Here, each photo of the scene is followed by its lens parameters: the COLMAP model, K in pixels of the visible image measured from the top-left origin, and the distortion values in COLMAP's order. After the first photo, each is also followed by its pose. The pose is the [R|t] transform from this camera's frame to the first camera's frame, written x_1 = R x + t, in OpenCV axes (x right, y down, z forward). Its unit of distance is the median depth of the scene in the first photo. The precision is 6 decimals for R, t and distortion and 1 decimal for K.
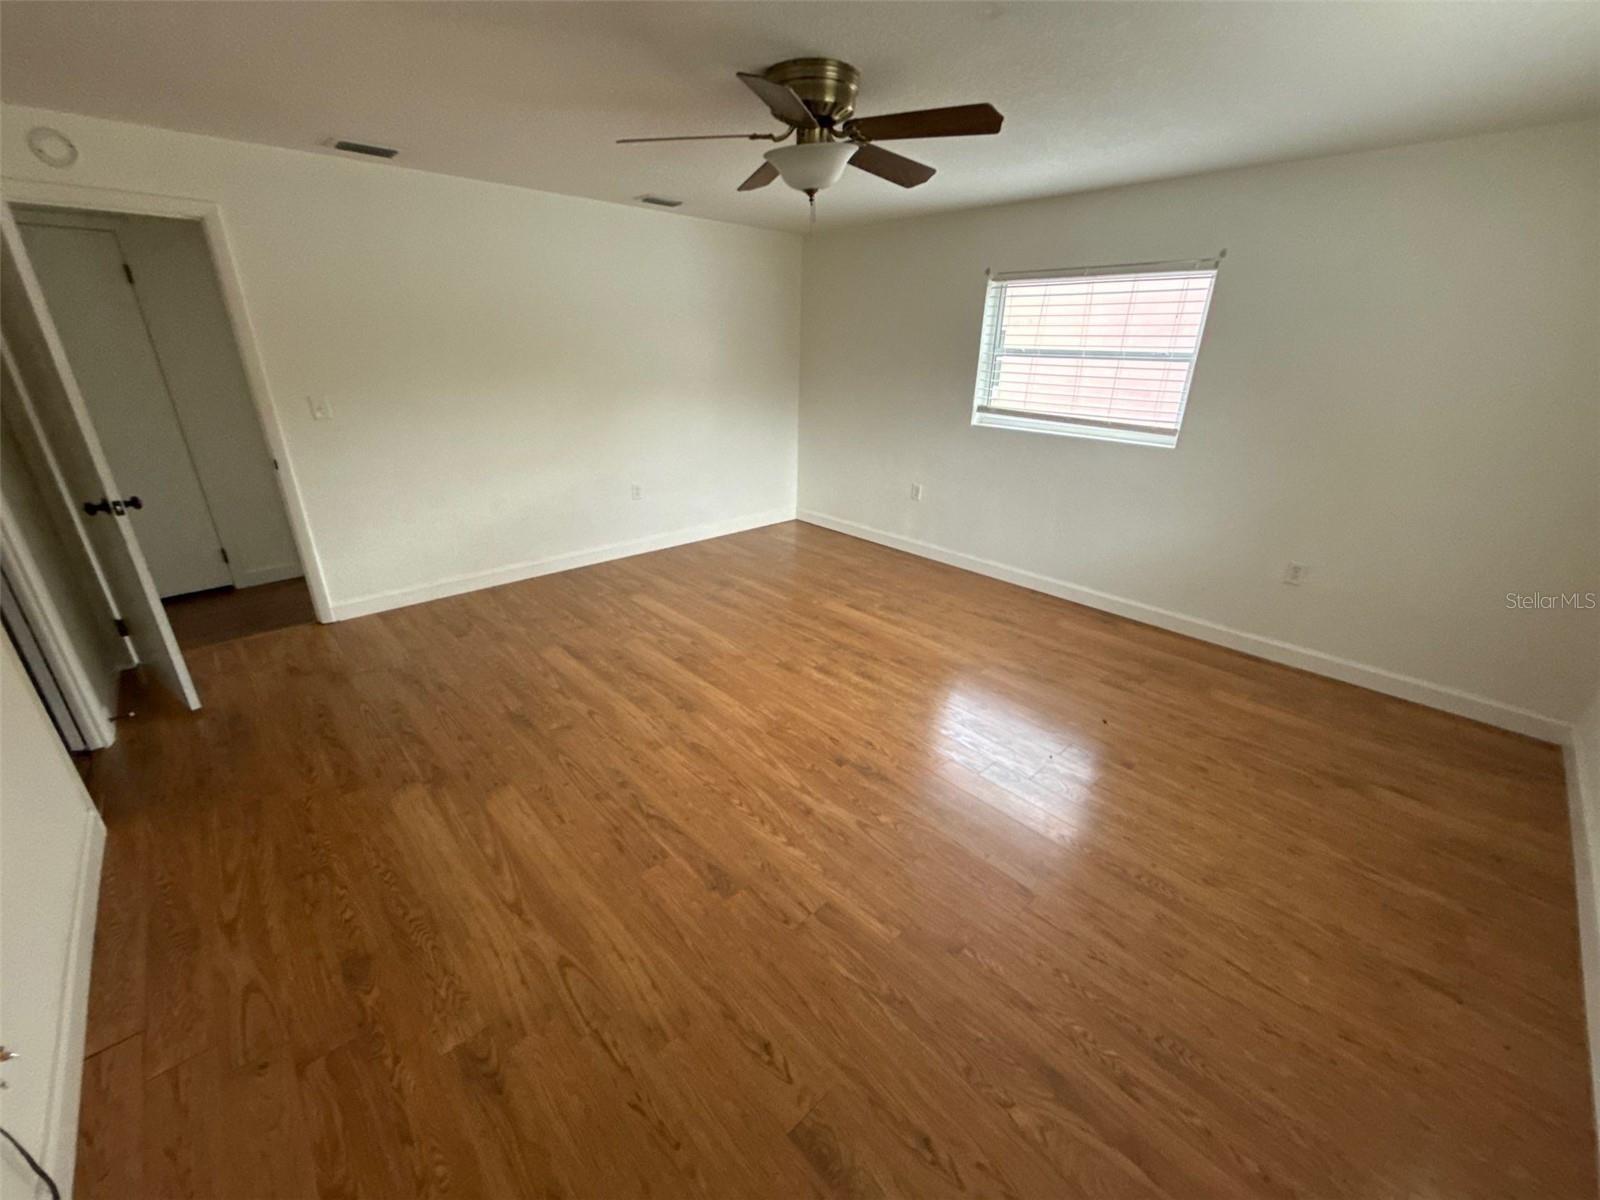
lens RADIAL K [[639.0, 0, 796.0], [0, 639.0, 604.0], [0, 0, 1]] dist [-0.001368, -0.000053]
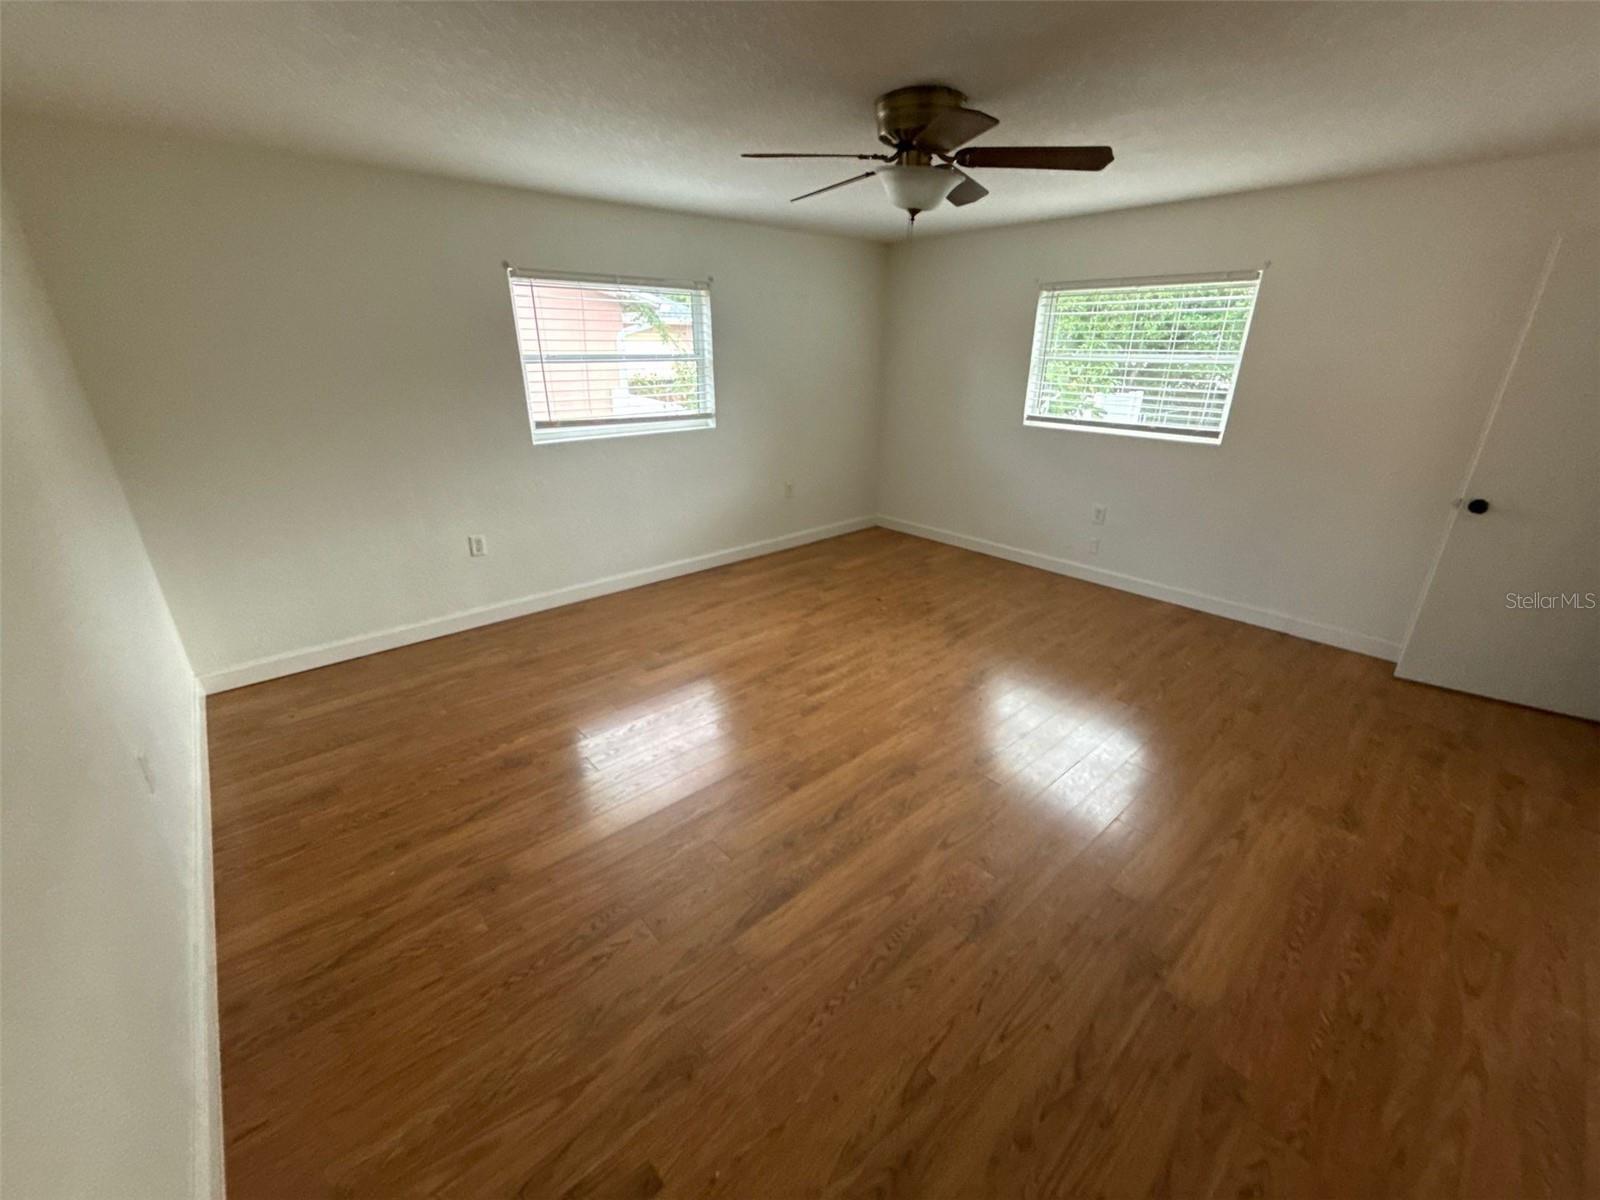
lens RADIAL K [[639.0, 0, 801.4], [0, 639.0, 602.8], [0, 0, 1]] dist [-0.001368, -0.000053]
pose [[0.019213, -0.388162, 0.921391, -0.803408], [0.379687, 0.855356, 0.352426, -0.361655], [-0.924916, 0.343069, 0.163814, 0.821944]]
